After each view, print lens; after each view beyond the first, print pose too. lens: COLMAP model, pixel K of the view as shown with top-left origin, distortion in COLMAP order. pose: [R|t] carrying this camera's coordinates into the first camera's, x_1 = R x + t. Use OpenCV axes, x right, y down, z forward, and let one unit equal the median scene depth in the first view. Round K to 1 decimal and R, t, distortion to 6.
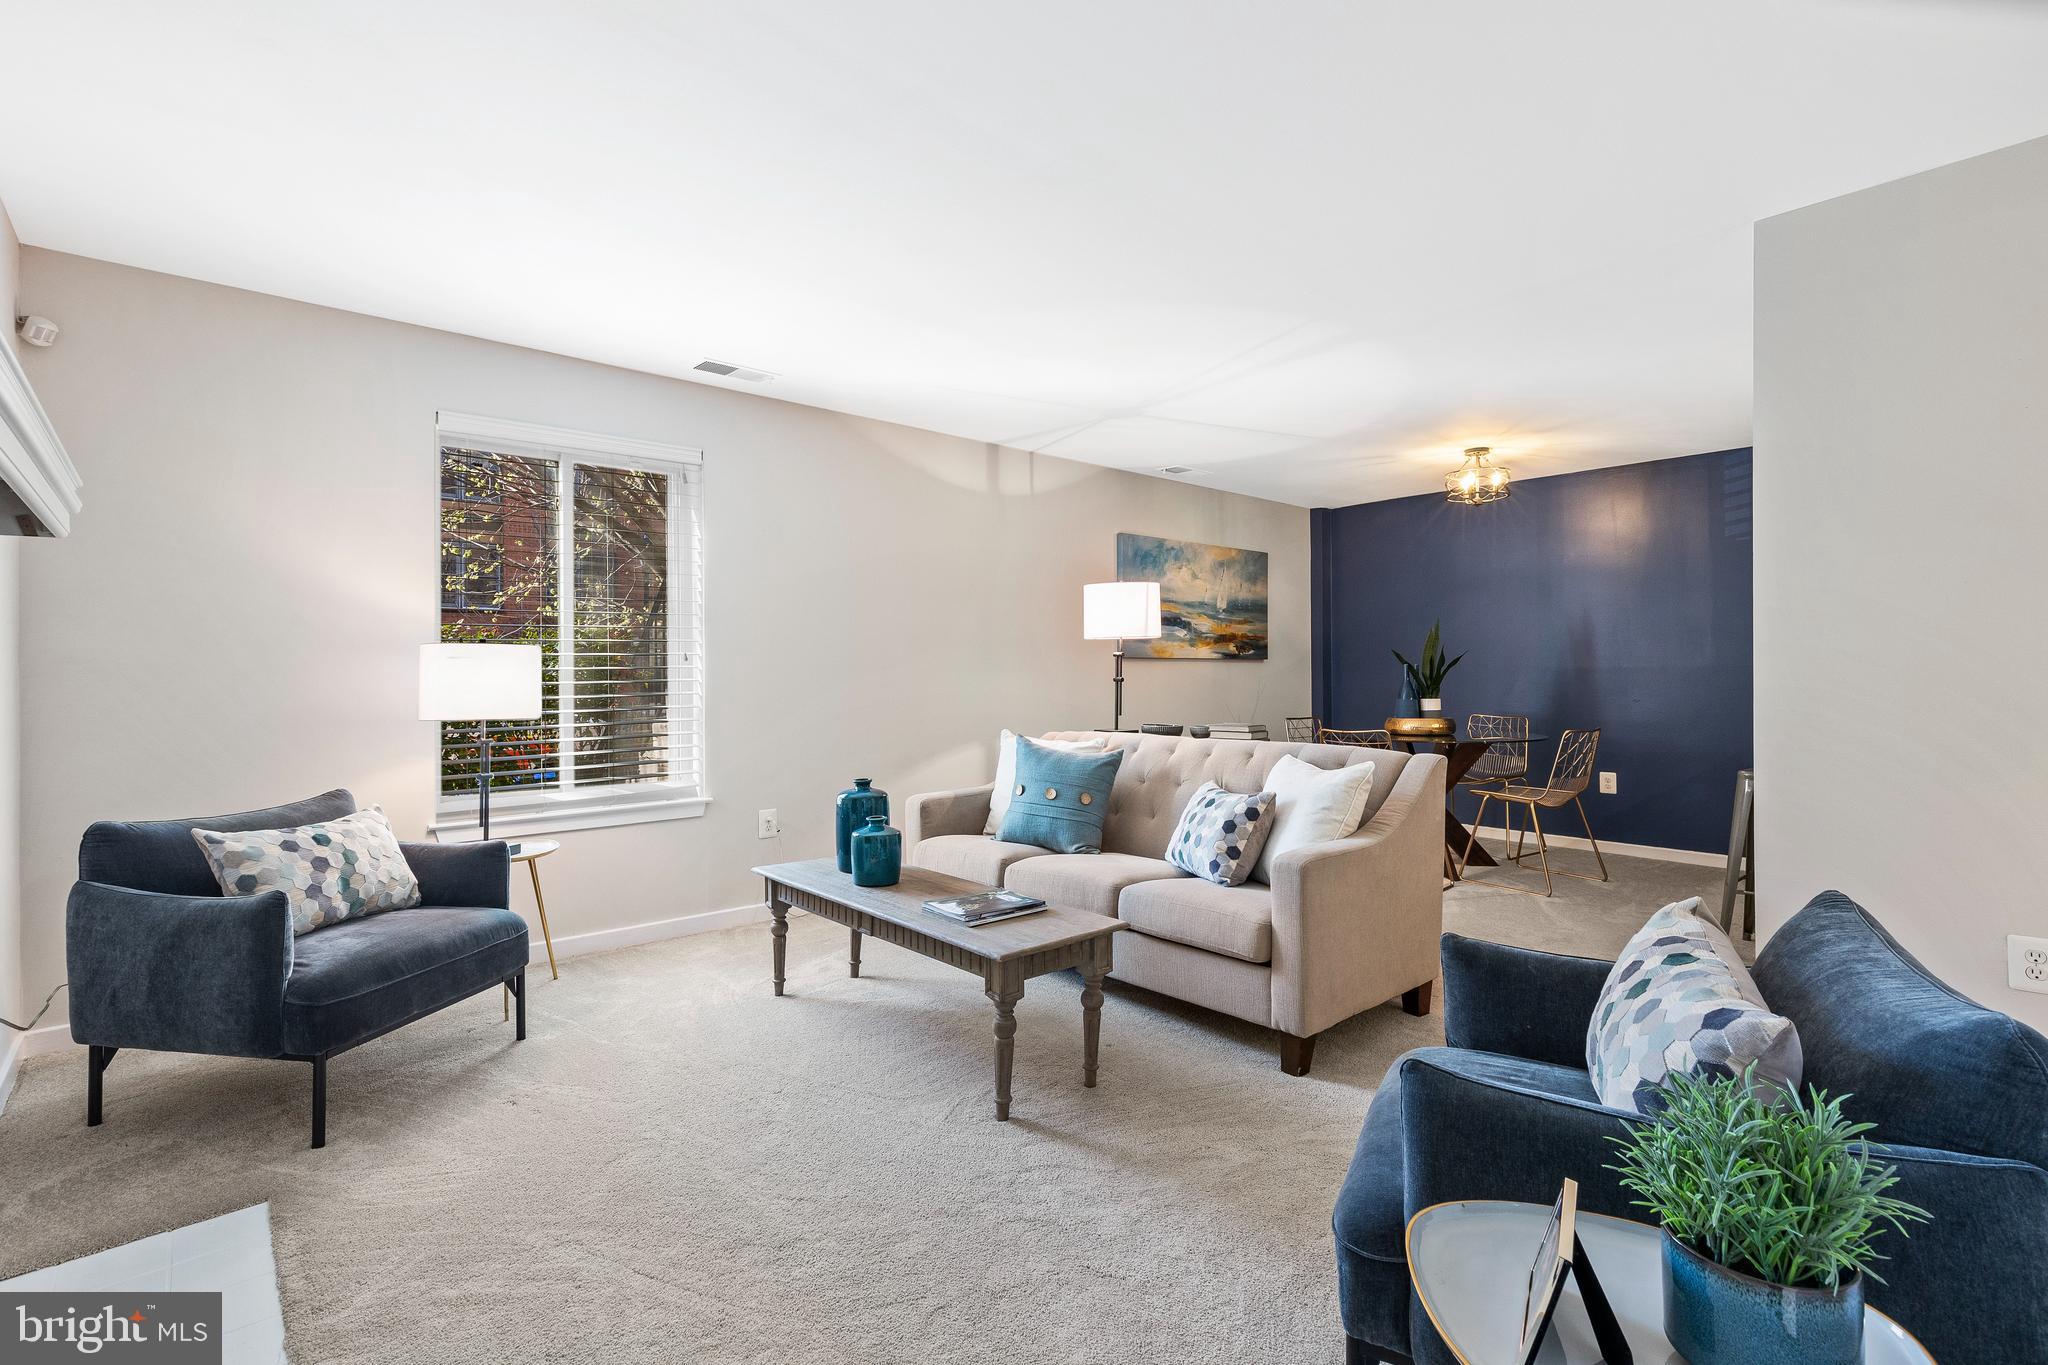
lens RADIAL K [[943.8, 0, 1021.4], [0, 943.8, 668.3], [0, 0, 1]] dist [0.011747, -0.000250]
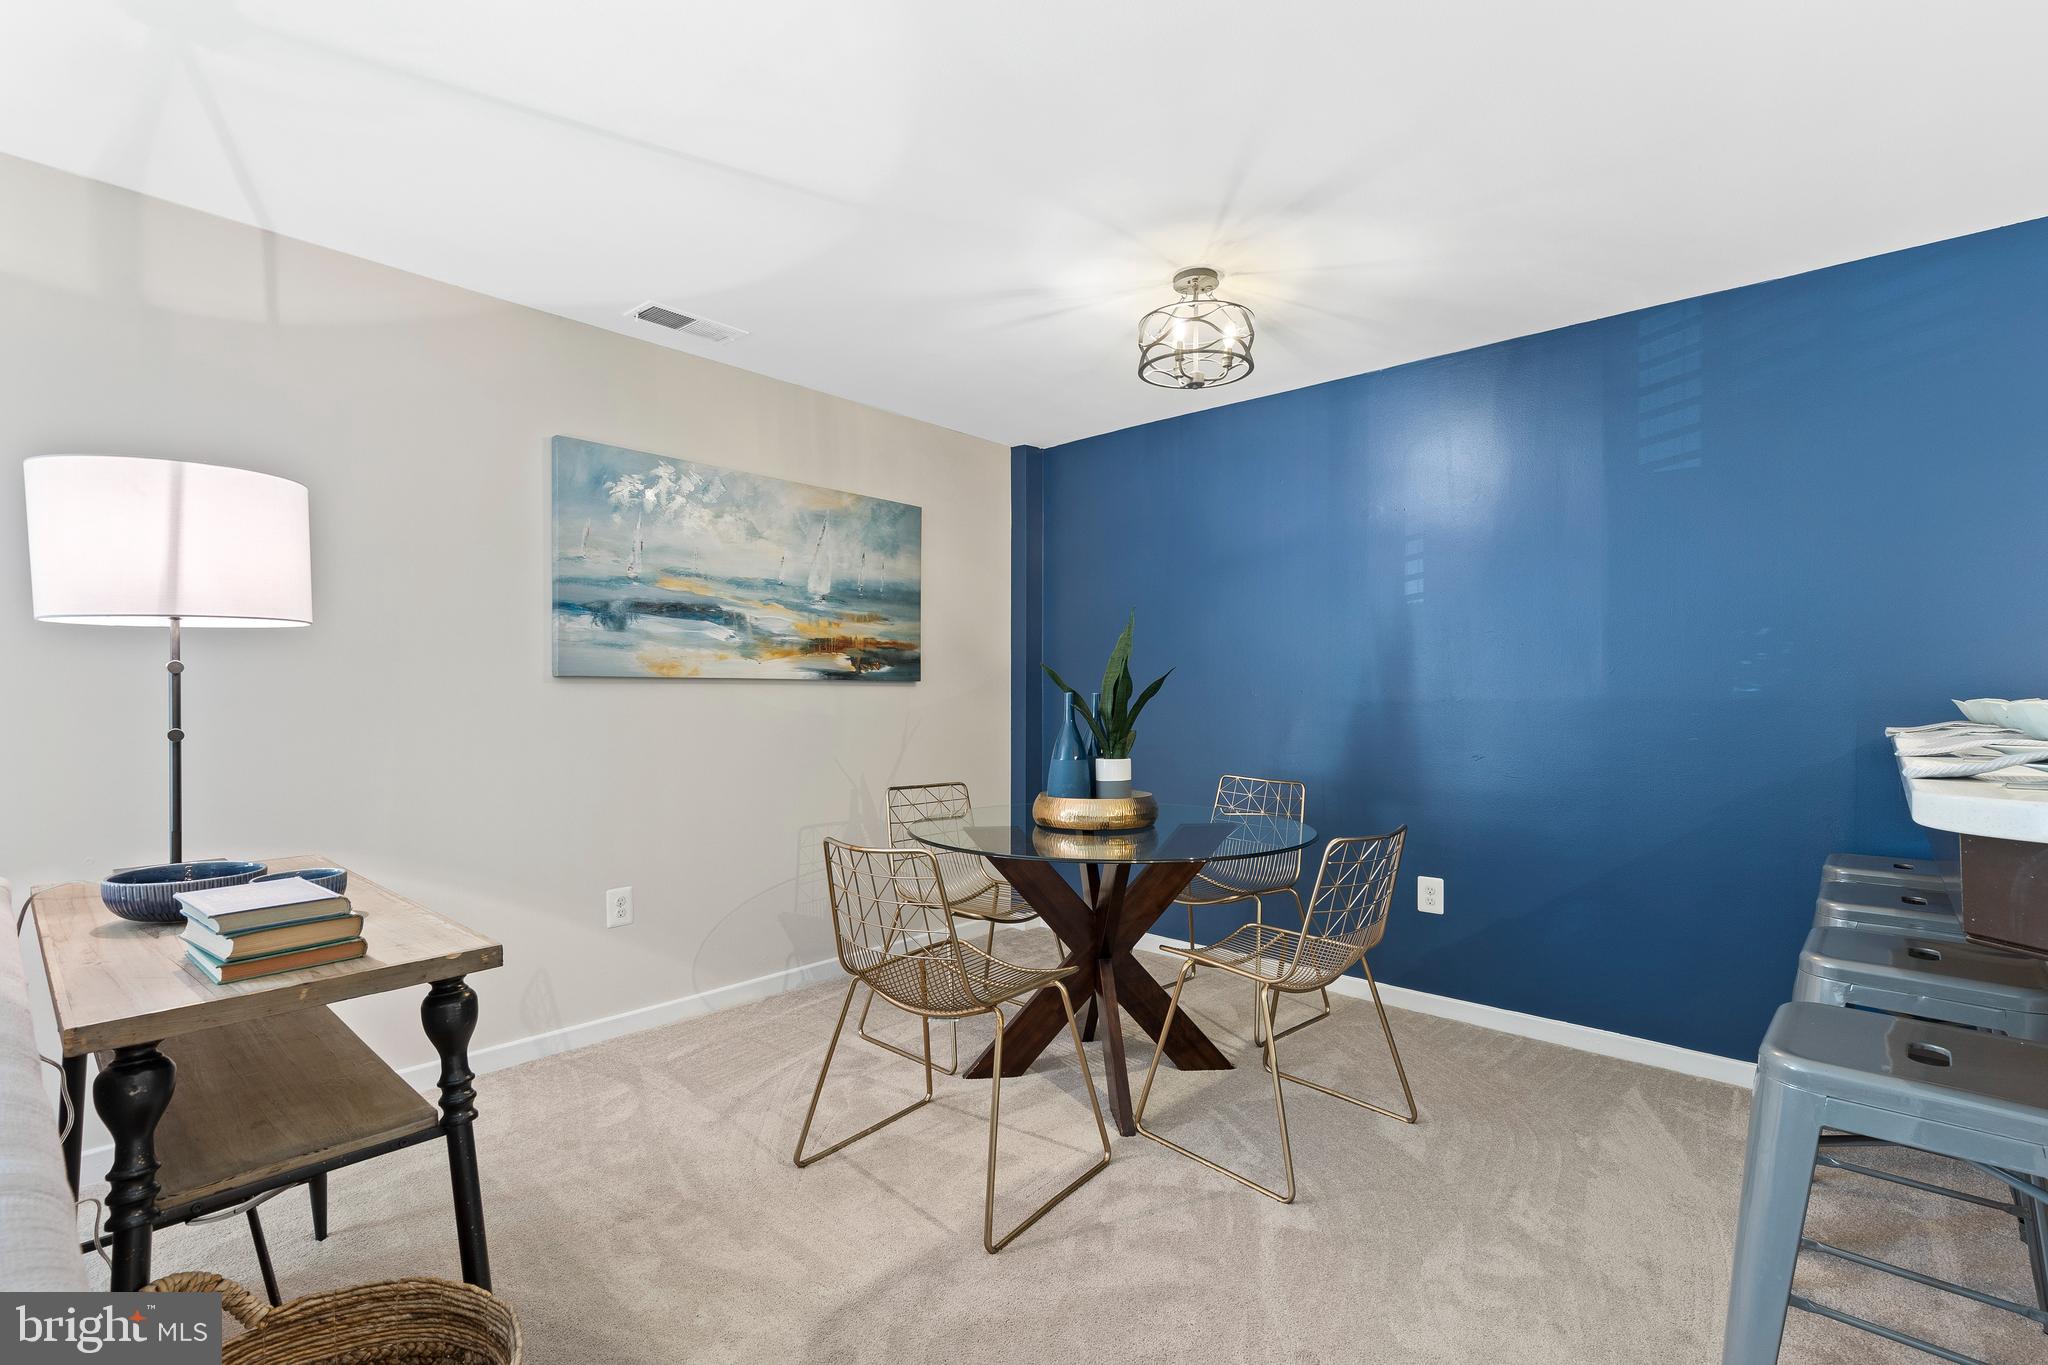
lens RADIAL K [[926.9, 0, 1022.0], [0, 926.9, 704.9], [0, 0, 1]] dist [0.001521, 0.000468]
pose [[0.993932, 0.005221, 0.109868, 0.462410], [-0.007436, 0.999777, 0.019759, -0.011430], [-0.109740, -0.020456, 0.993750, 0.699441]]
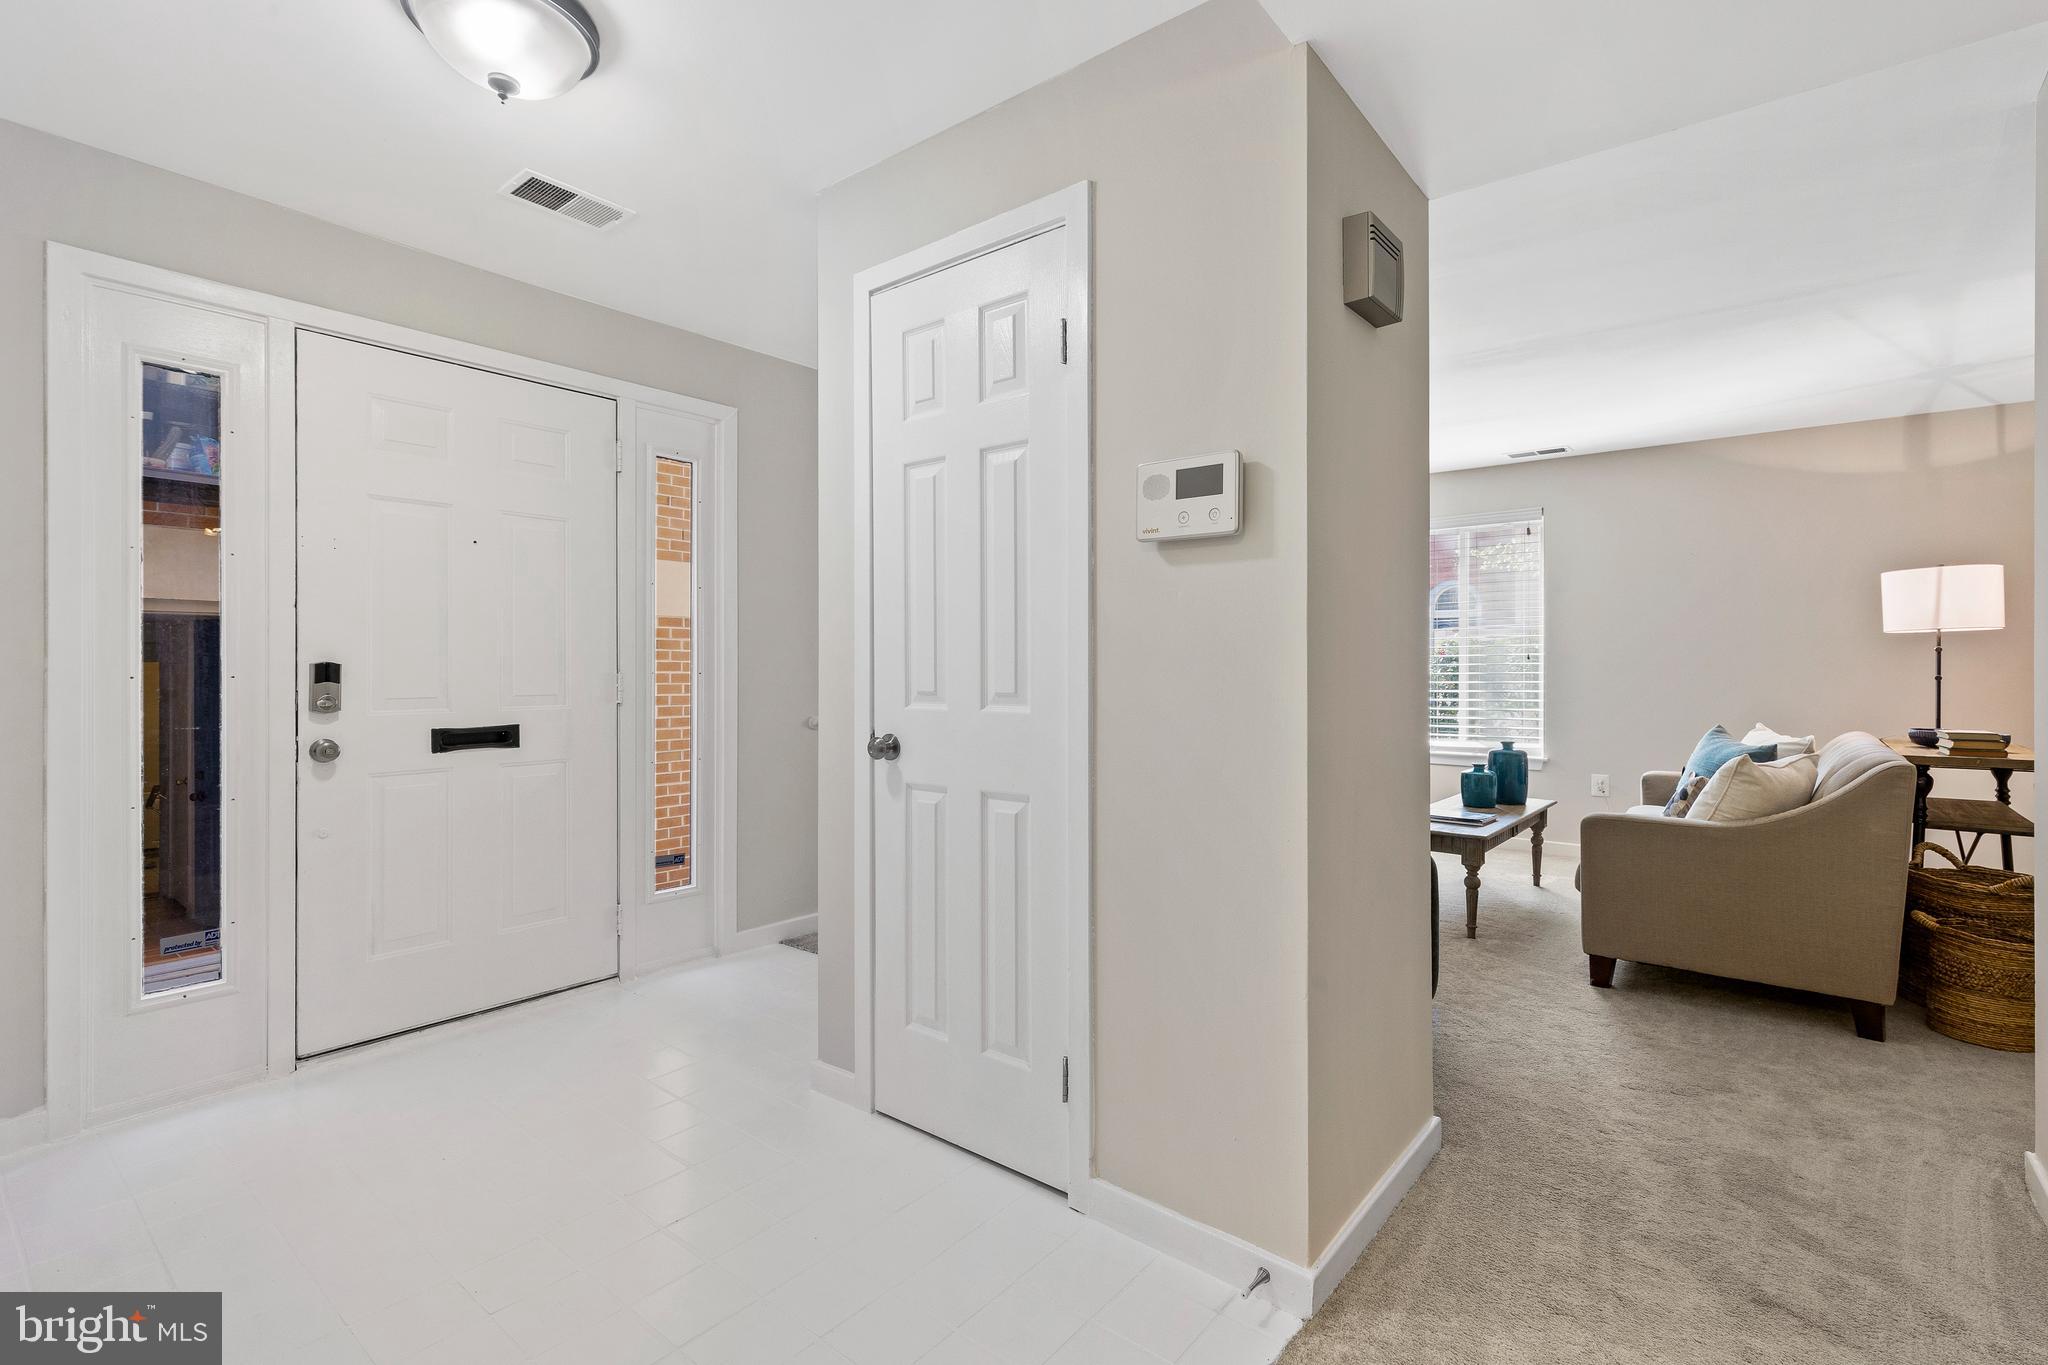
lens RADIAL K [[943.8, 0, 1021.4], [0, 943.8, 668.3], [0, 0, 1]] dist [0.011747, -0.000250]
pose [[0.167256, 0.010492, -0.985858, 0.973592], [0.000607, 0.999942, 0.010744, -0.008873], [0.985913, -0.002395, 0.167240, 0.017053]]
